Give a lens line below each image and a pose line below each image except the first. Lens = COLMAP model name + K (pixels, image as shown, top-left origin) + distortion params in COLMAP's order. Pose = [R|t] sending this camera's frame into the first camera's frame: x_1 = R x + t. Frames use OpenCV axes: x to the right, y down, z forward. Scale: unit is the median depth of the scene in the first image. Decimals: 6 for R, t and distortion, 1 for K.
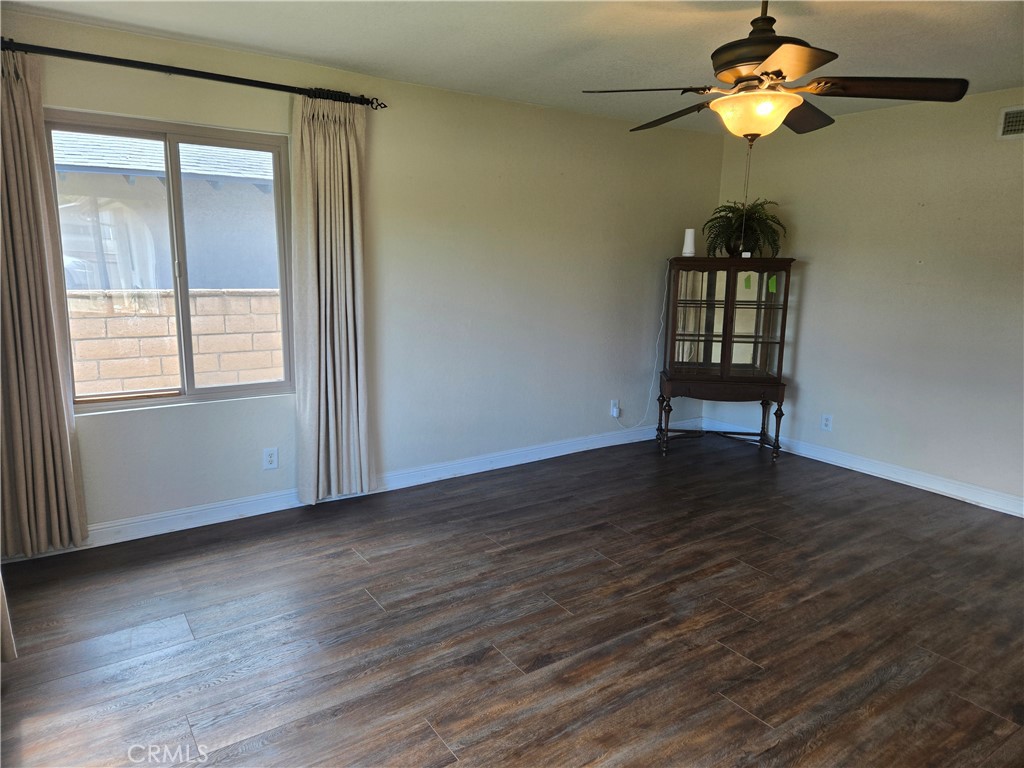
lens RADIAL K [[677.7, 0, 508.9], [0, 677.7, 384.0], [0, 0, 1]] dist [0.110989, -0.106713]
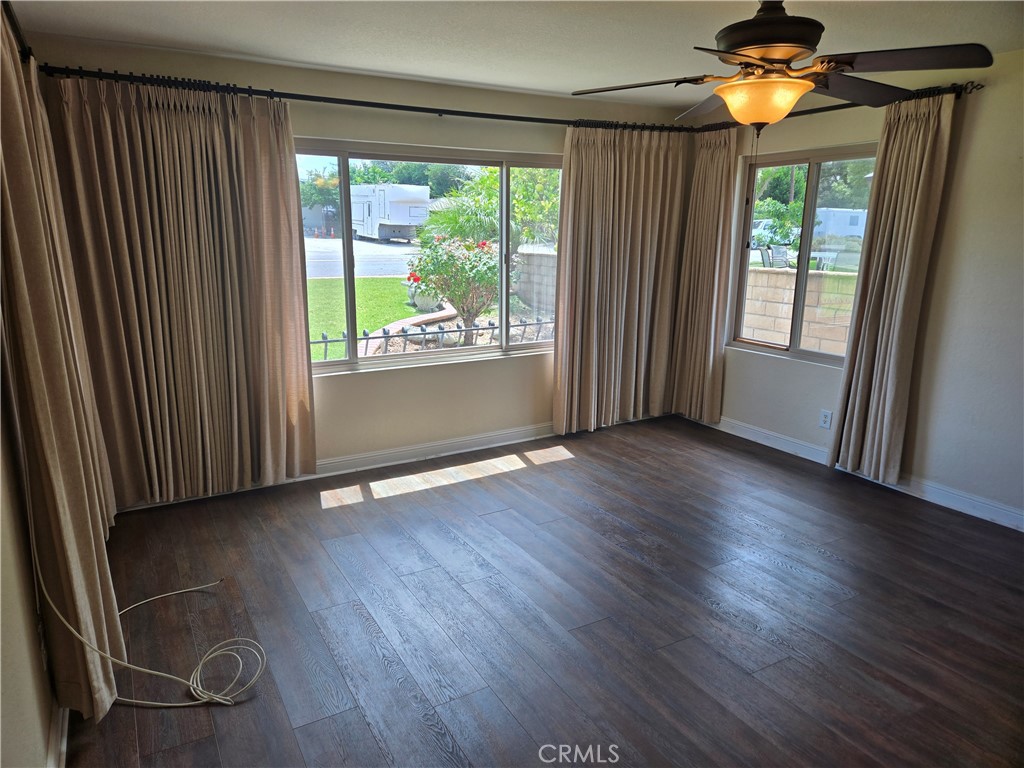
lens RADIAL K [[677.7, 0, 508.9], [0, 677.7, 384.0], [0, 0, 1]] dist [0.110989, -0.106713]
pose [[-0.065523, 0.205402, -0.976482, 0.901255], [-0.203079, 0.955360, 0.214586, -0.101166], [0.976968, 0.212363, -0.020885, 0.502959]]
